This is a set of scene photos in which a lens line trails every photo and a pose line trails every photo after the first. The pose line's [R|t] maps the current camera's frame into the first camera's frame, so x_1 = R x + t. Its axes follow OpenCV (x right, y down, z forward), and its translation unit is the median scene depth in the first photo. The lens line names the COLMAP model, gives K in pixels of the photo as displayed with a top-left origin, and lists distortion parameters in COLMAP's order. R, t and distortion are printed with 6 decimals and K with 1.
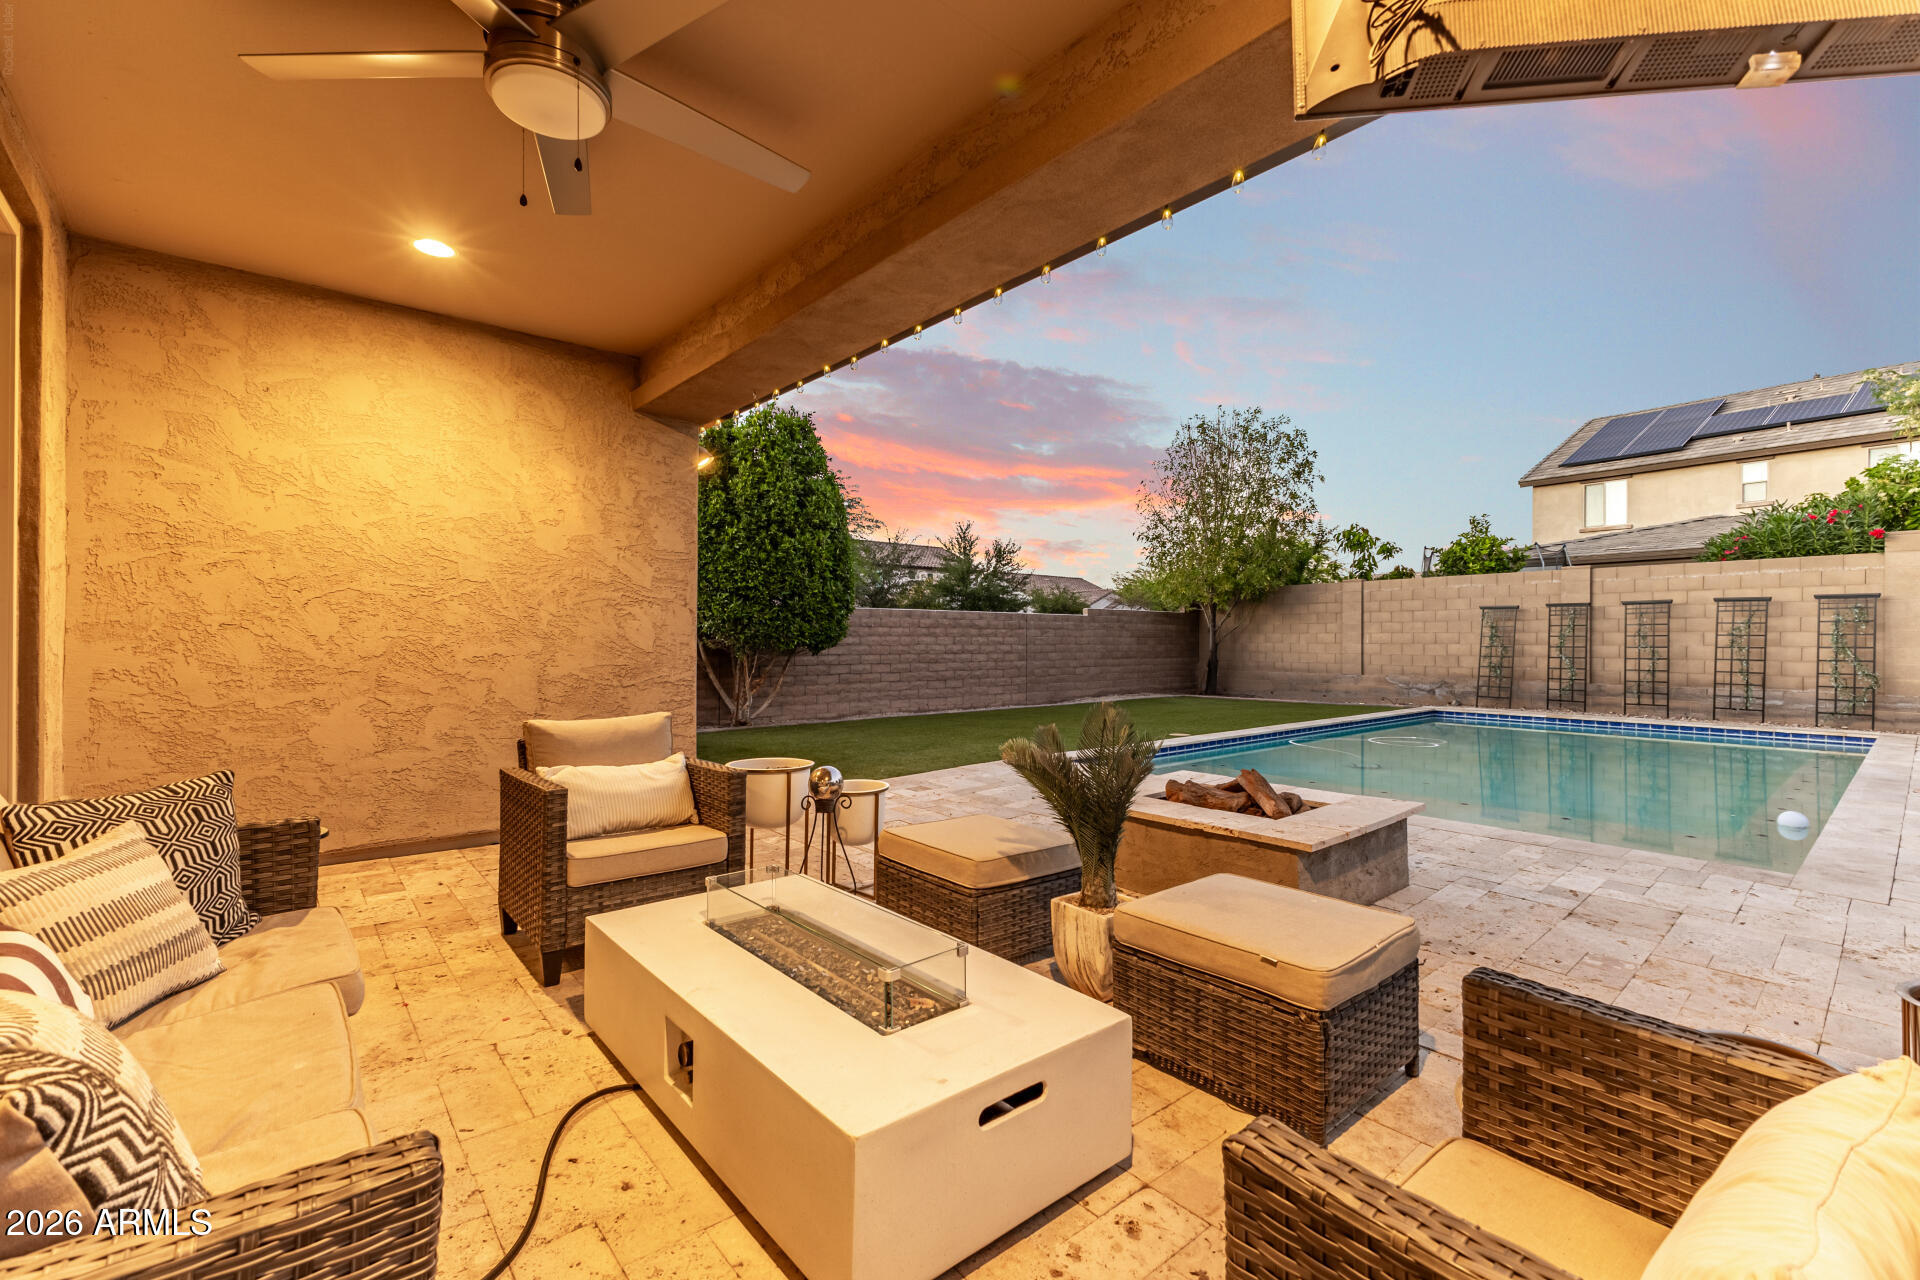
lens RADIAL K [[825.0, 0, 969.4], [0, 825.0, 637.1], [0, 0, 1]] dist [0.009560, -0.000166]
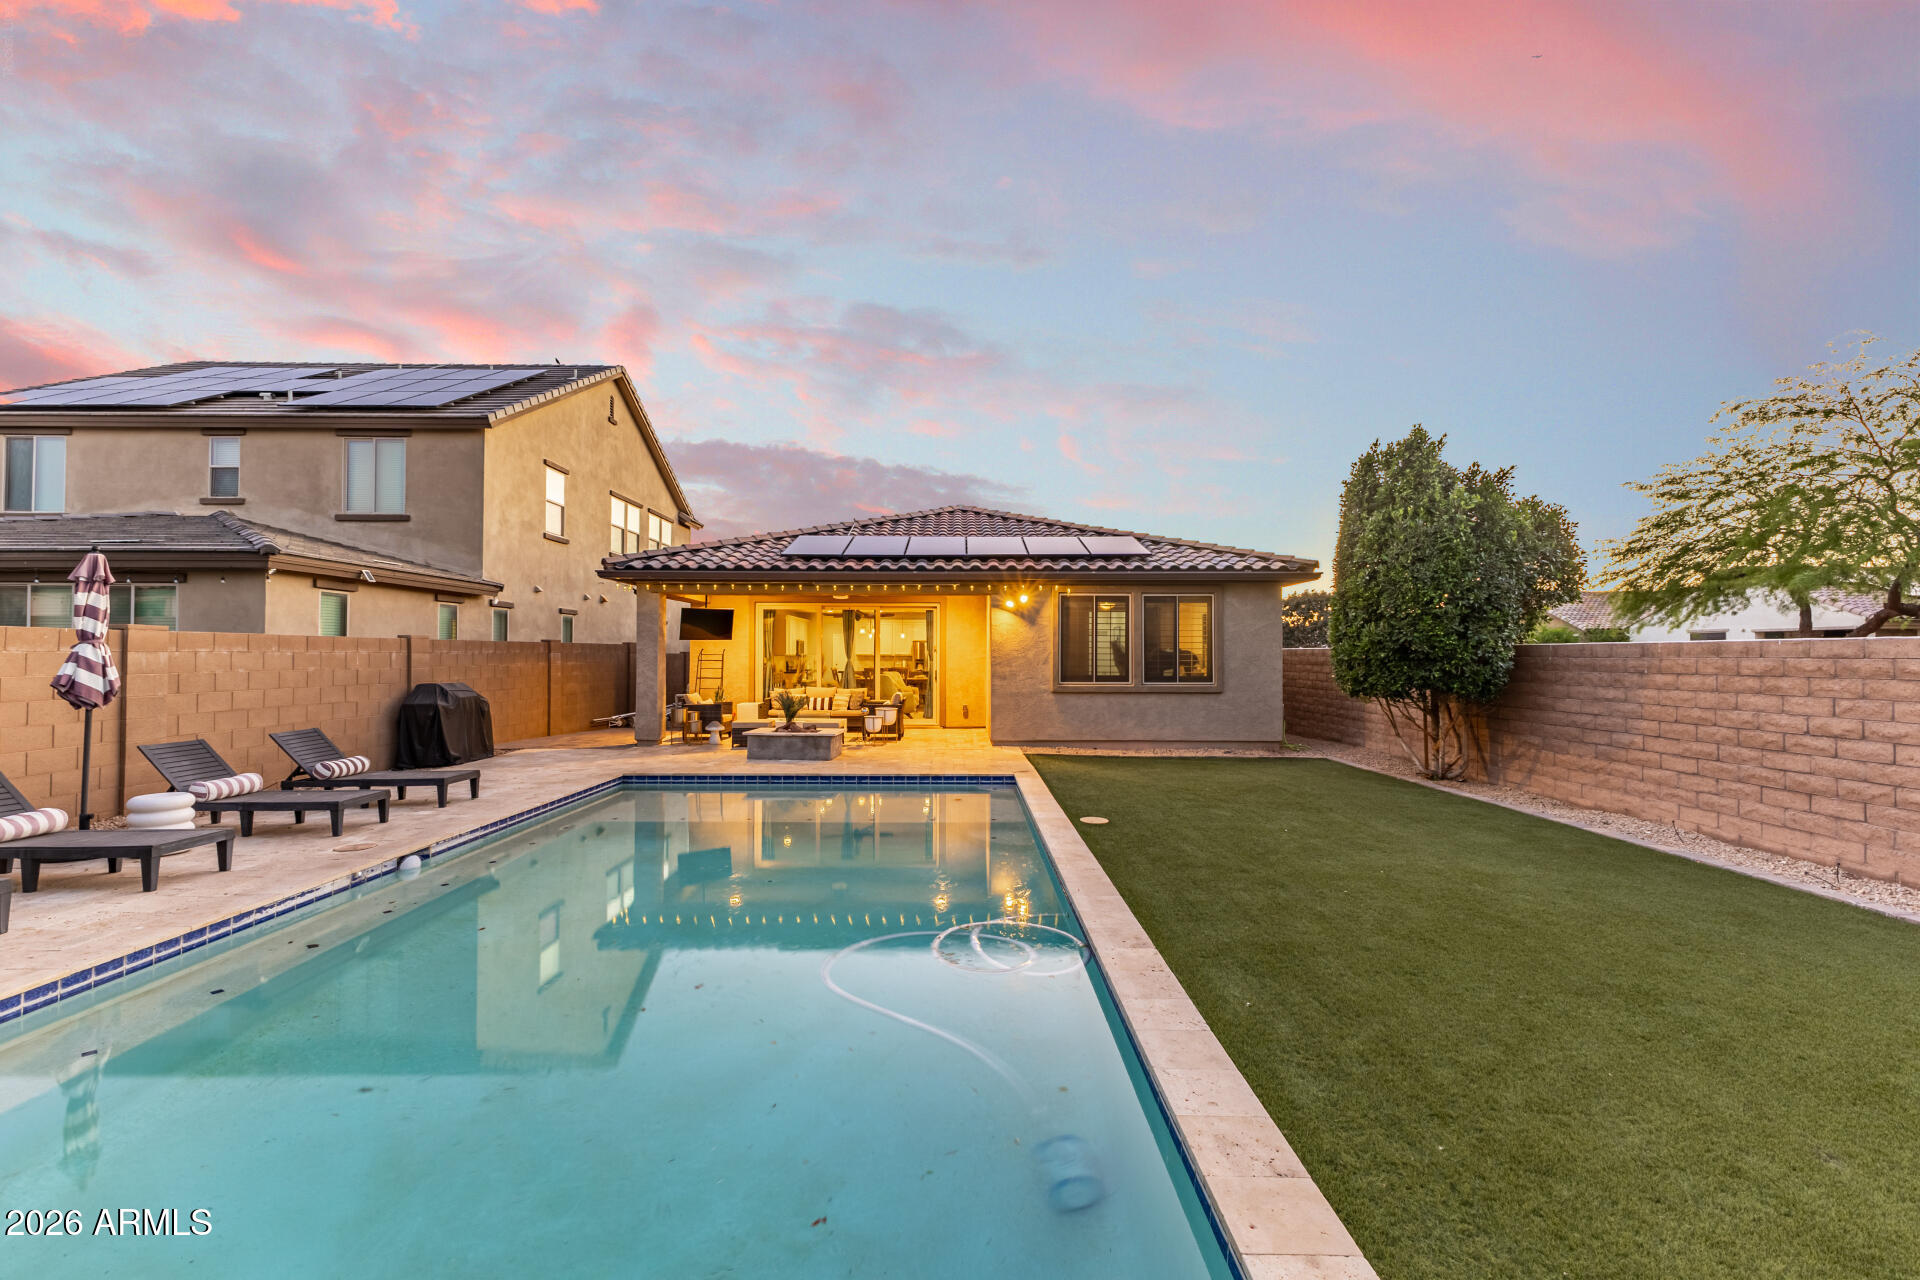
lens RADIAL K [[825.0, 0, 966.4], [0, 825.0, 639.1], [0, 0, 1]] dist [0.009560, -0.000166]
pose [[-0.644784, -0.019957, -0.764104, 0.670086], [-0.004015, 0.999734, -0.022723, -0.022288], [0.764354, -0.011583, -0.644693, 1.023868]]
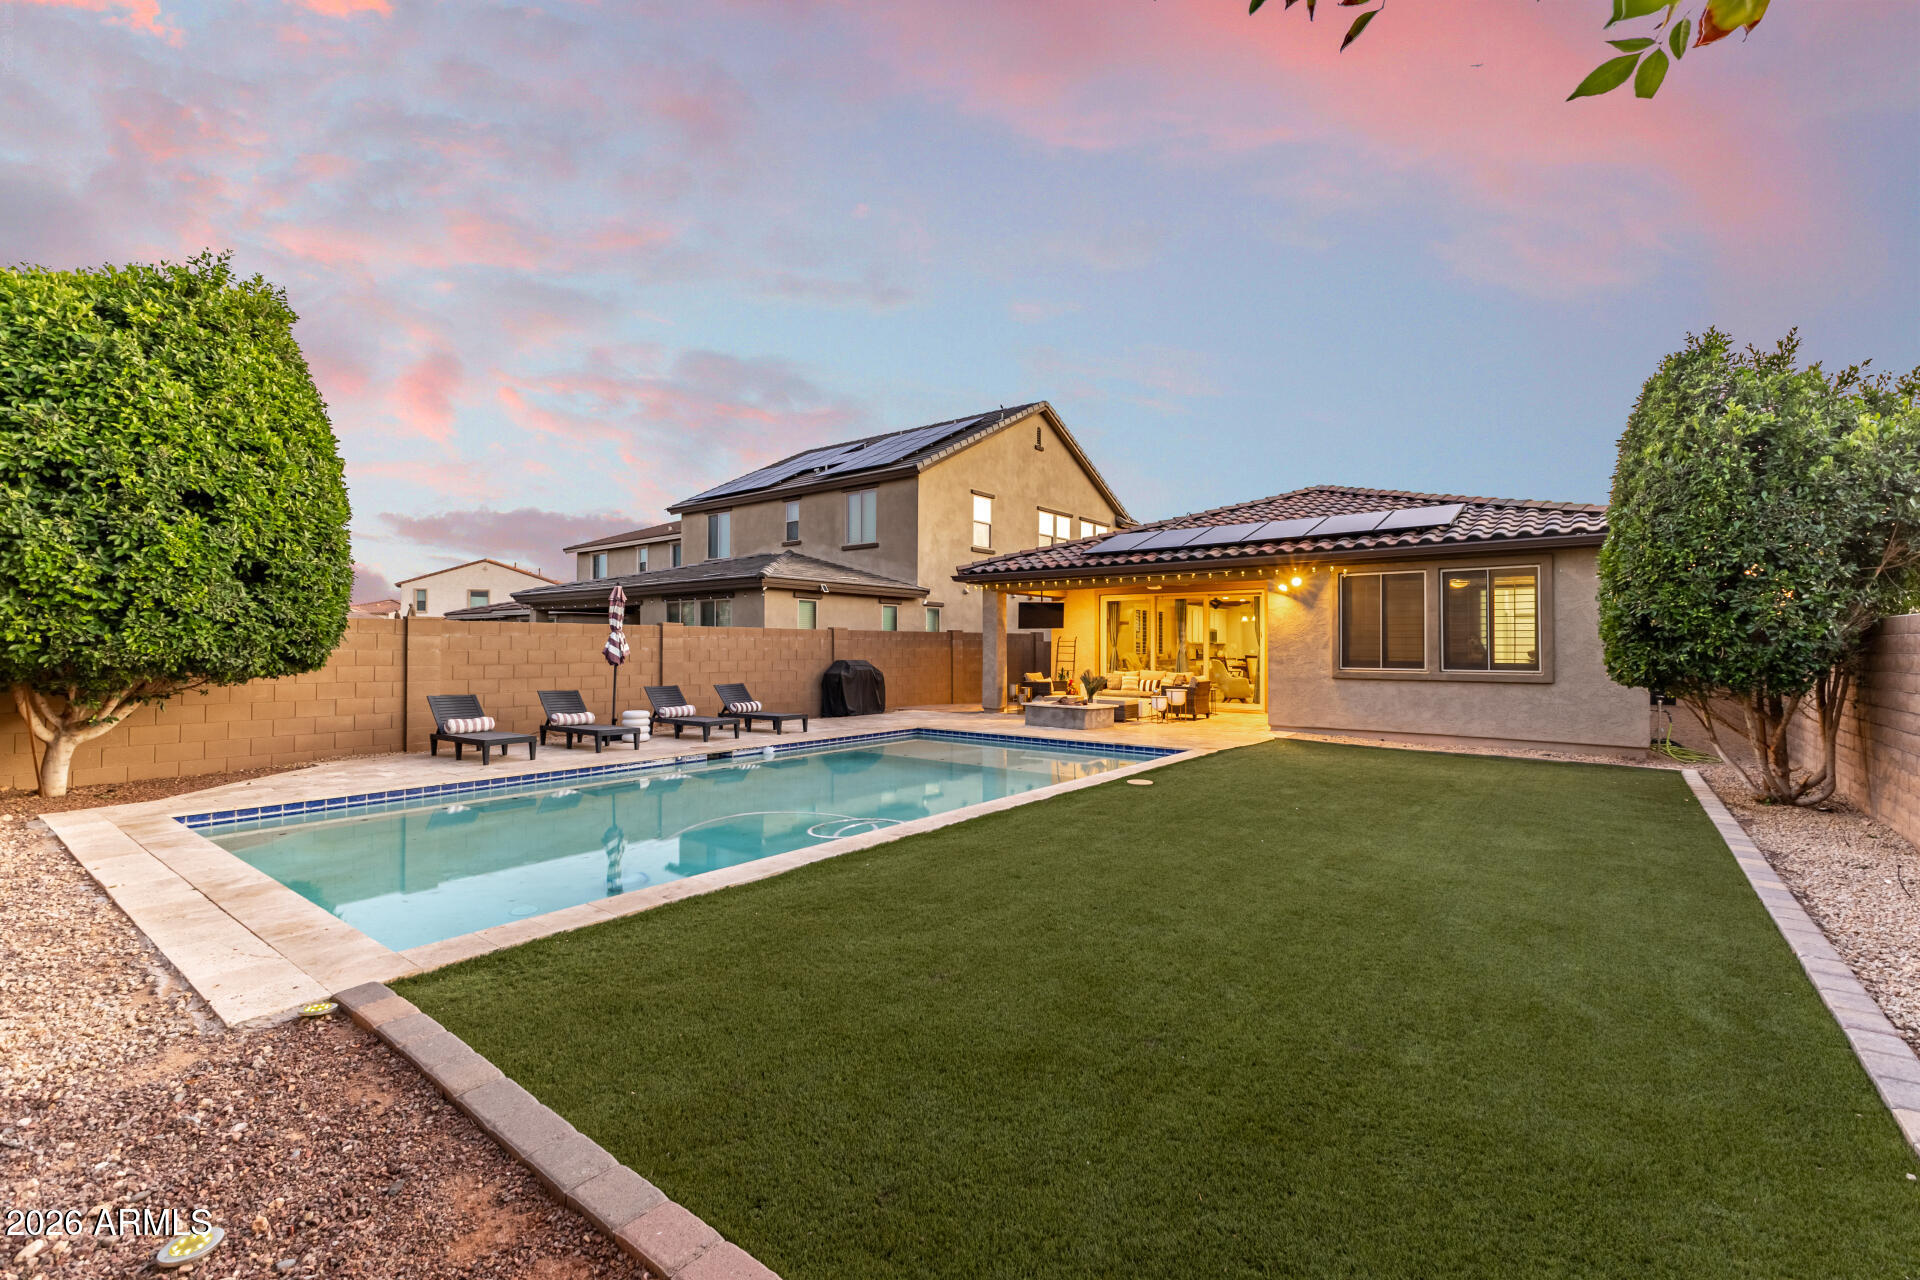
lens RADIAL K [[825.0, 0, 973.6], [0, 825.0, 637.0], [0, 0, 1]] dist [0.009560, -0.000166]
pose [[-0.977870, -0.008039, -0.209058, 0.438763], [-0.005452, 0.999901, -0.012949, -0.013633], [0.209141, -0.011522, -0.977818, 1.312400]]
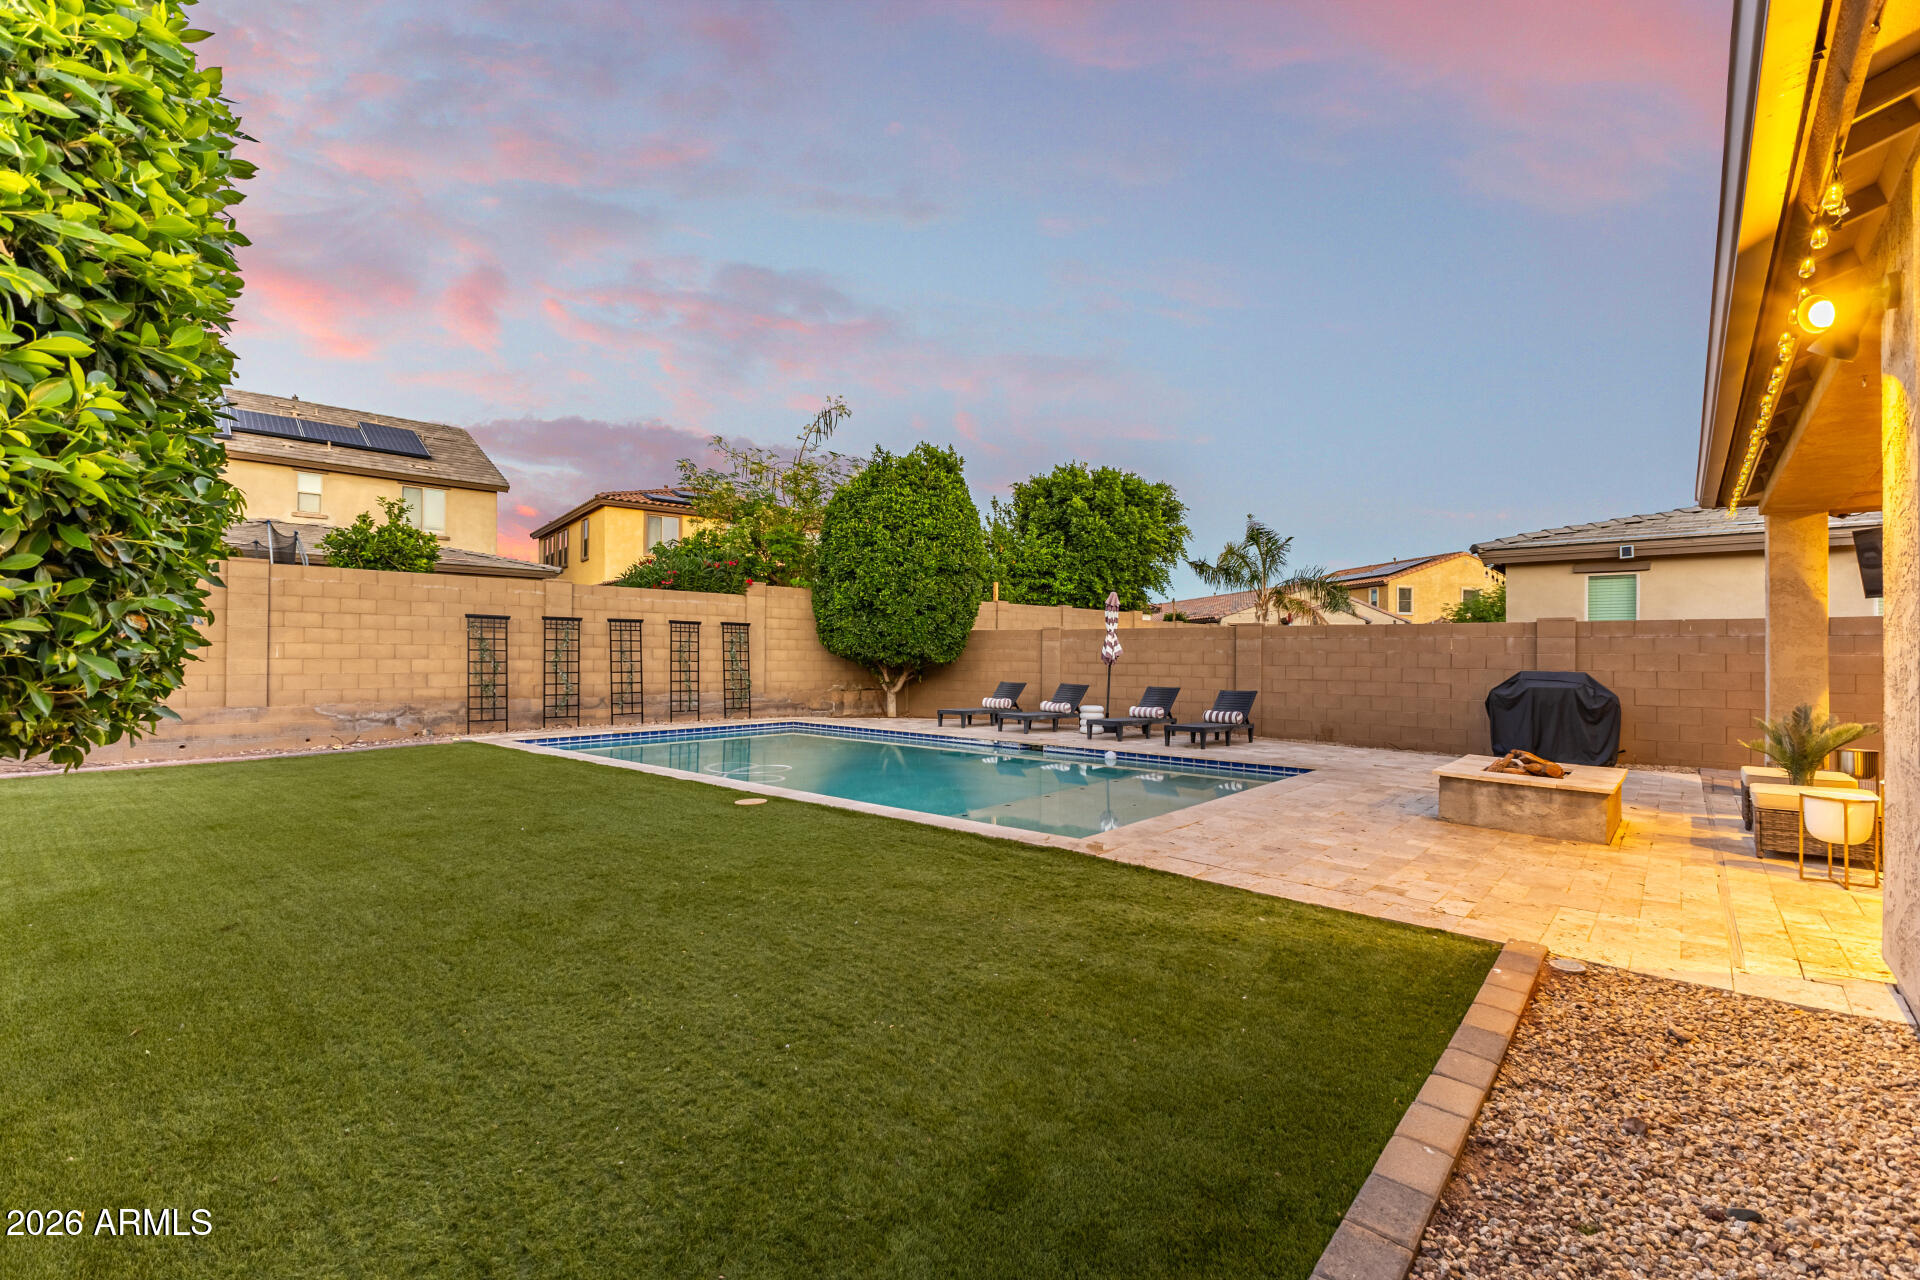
lens RADIAL K [[825.0, 0, 974.1], [0, 825.0, 651.1], [0, 0, 1]] dist [0.009560, -0.000166]
pose [[-0.152699, 0.000395, 0.988273, -0.318983], [-0.012139, 0.999924, -0.002275, -0.004525], [-0.988198, -0.012344, -0.152682, 0.673546]]
